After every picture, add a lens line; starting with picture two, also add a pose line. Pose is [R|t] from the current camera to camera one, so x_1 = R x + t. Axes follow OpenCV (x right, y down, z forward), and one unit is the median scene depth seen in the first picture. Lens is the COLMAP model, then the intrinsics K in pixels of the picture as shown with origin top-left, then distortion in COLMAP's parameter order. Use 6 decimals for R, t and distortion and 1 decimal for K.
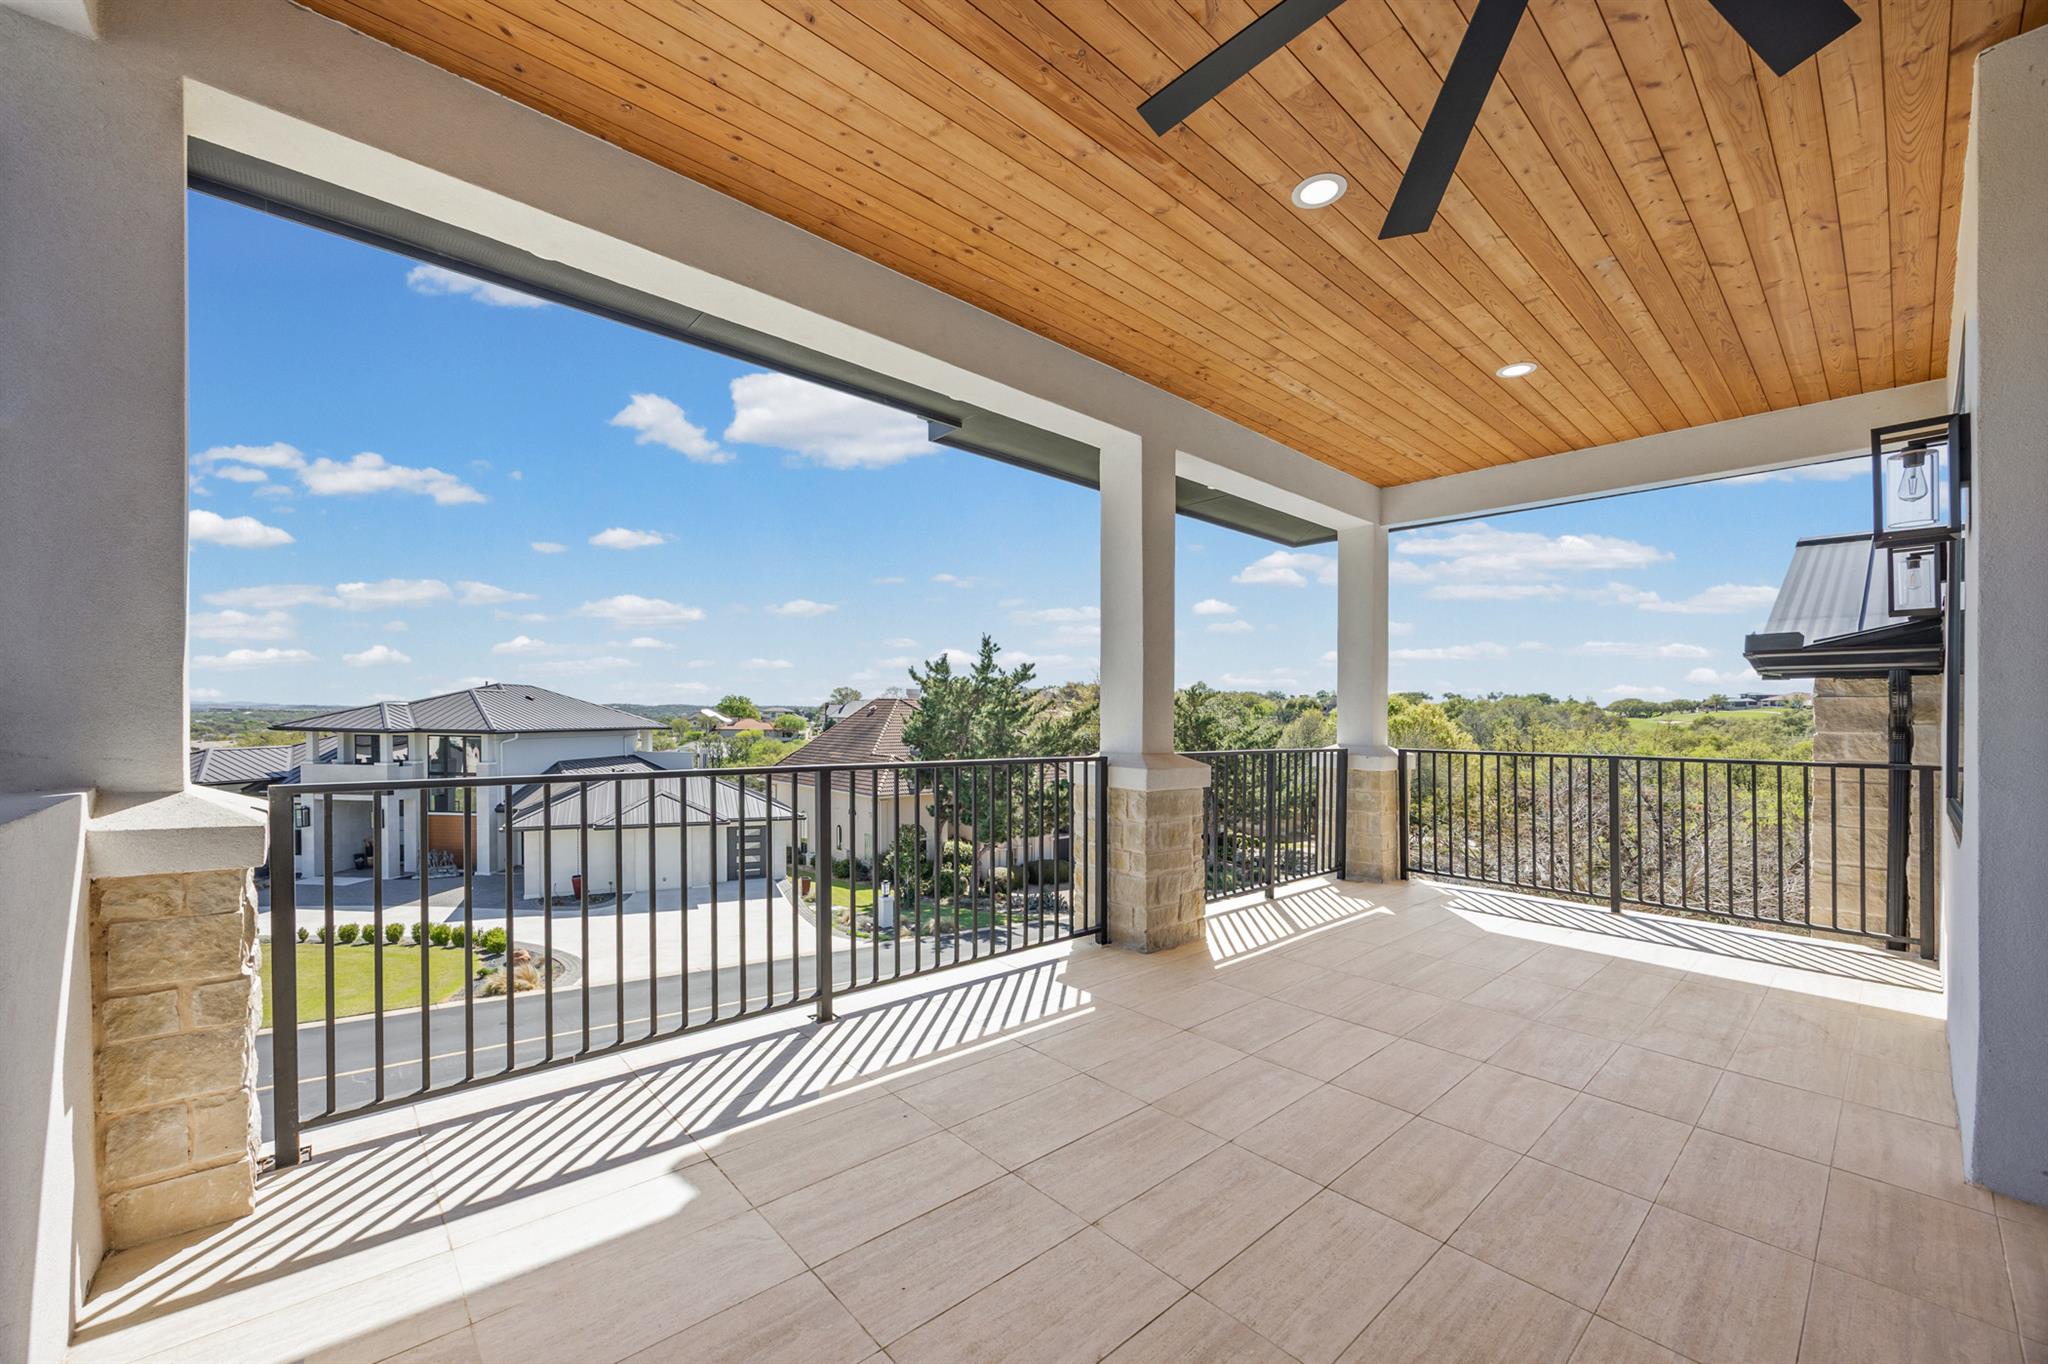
lens RADIAL K [[788.2, 0, 1005.5], [0, 788.2, 714.4], [0, 0, 1]] dist [0.000939, 0.000166]
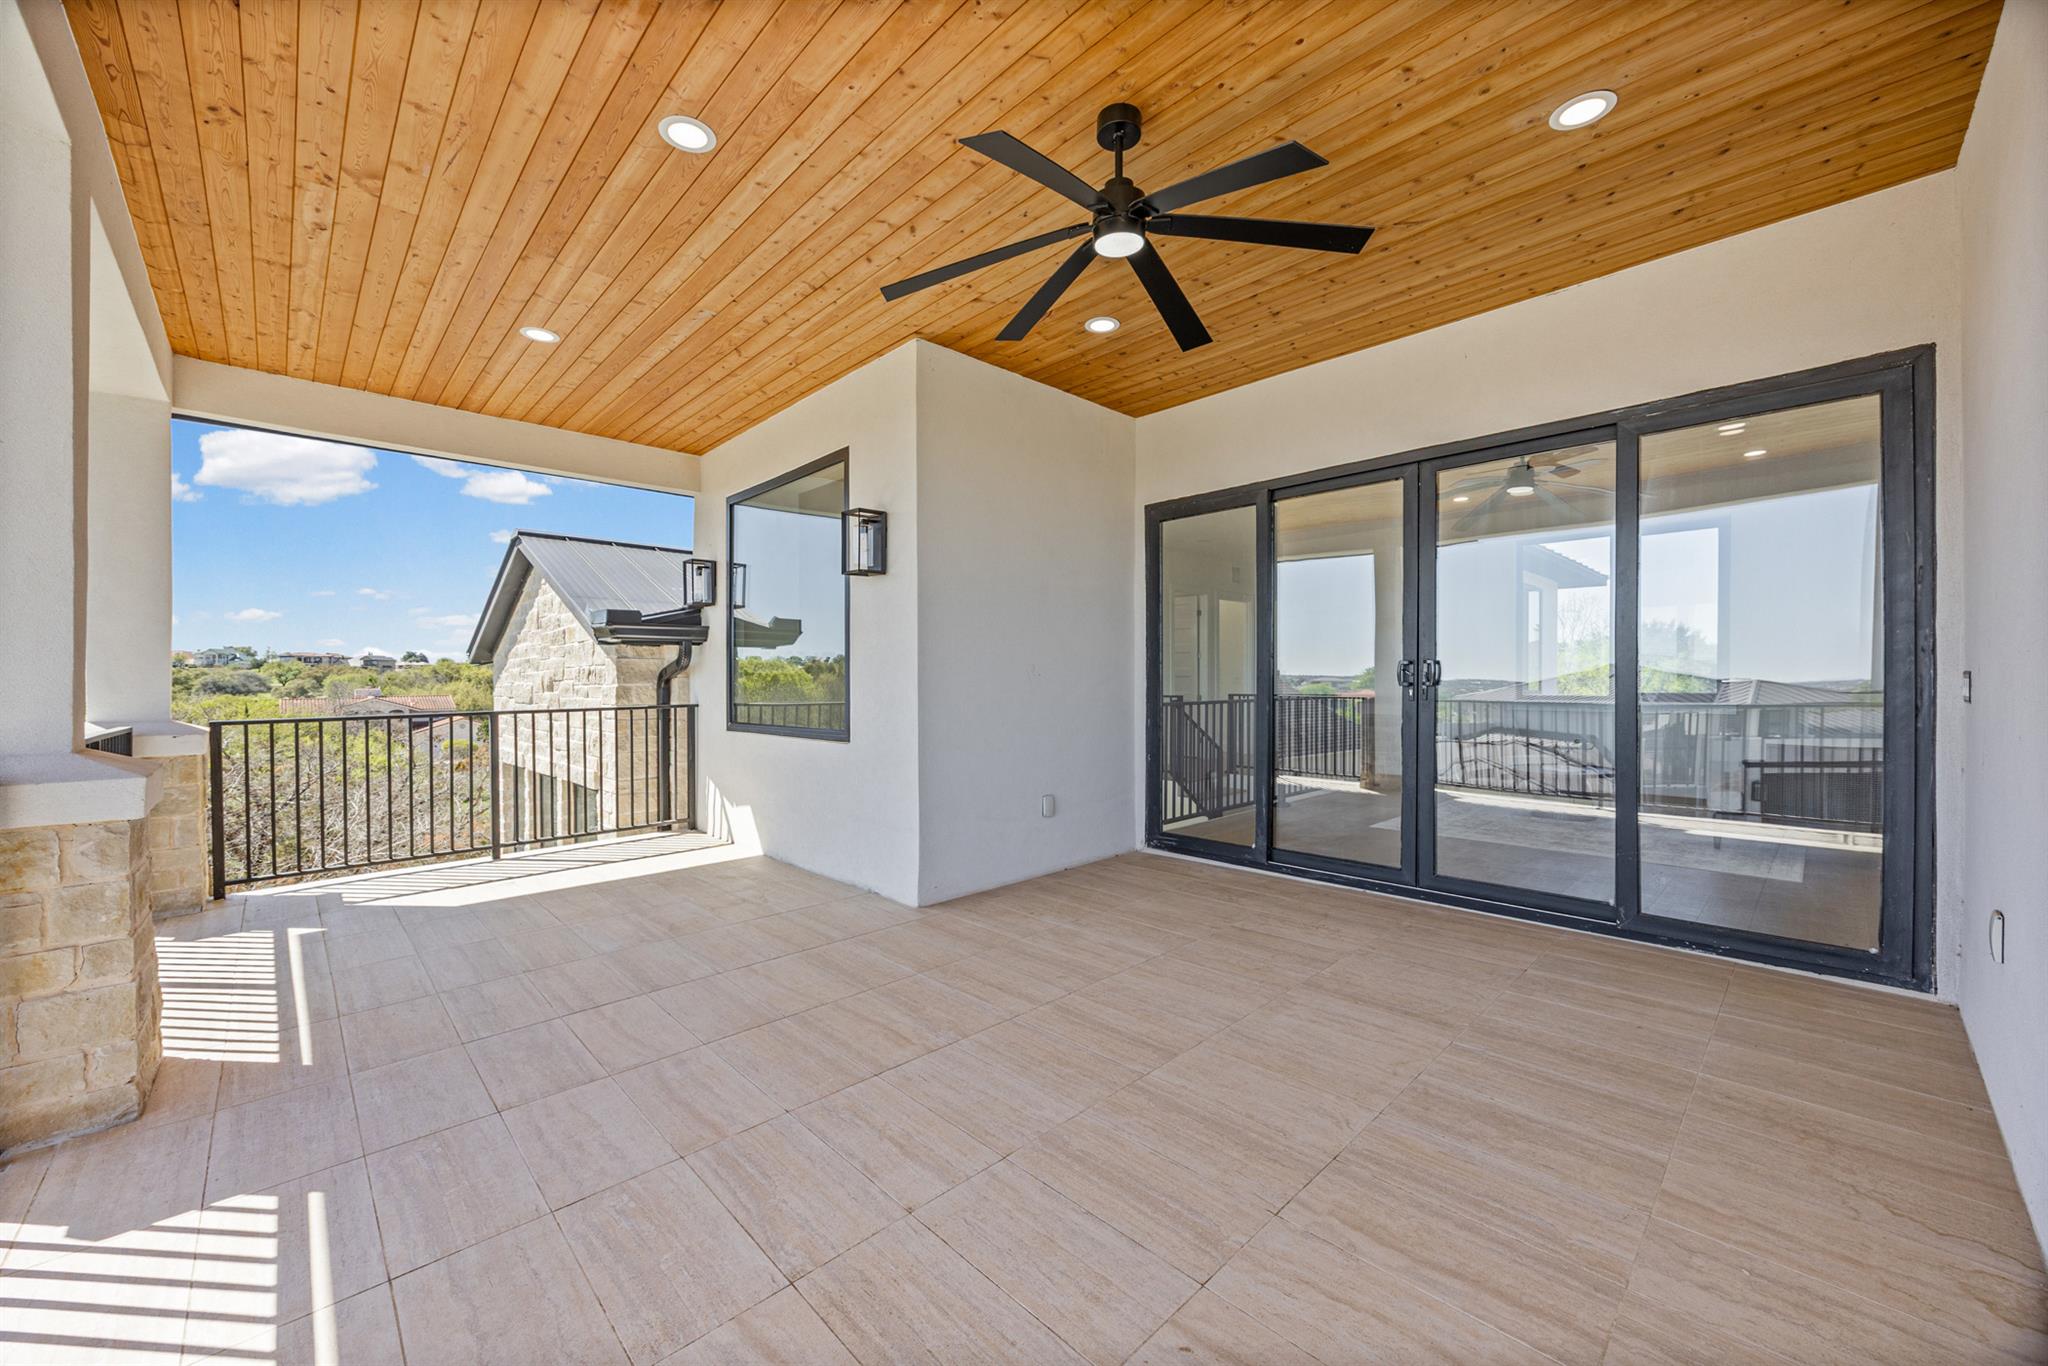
lens RADIAL K [[788.2, 0, 1020.8], [0, 788.2, 668.9], [0, 0, 1]] dist [0.000939, 0.000166]
pose [[-0.037858, -0.002093, 0.999281, -0.402456], [0.007020, 0.999973, 0.002360, -0.003147], [-0.999258, 0.007104, -0.037842, 0.429962]]
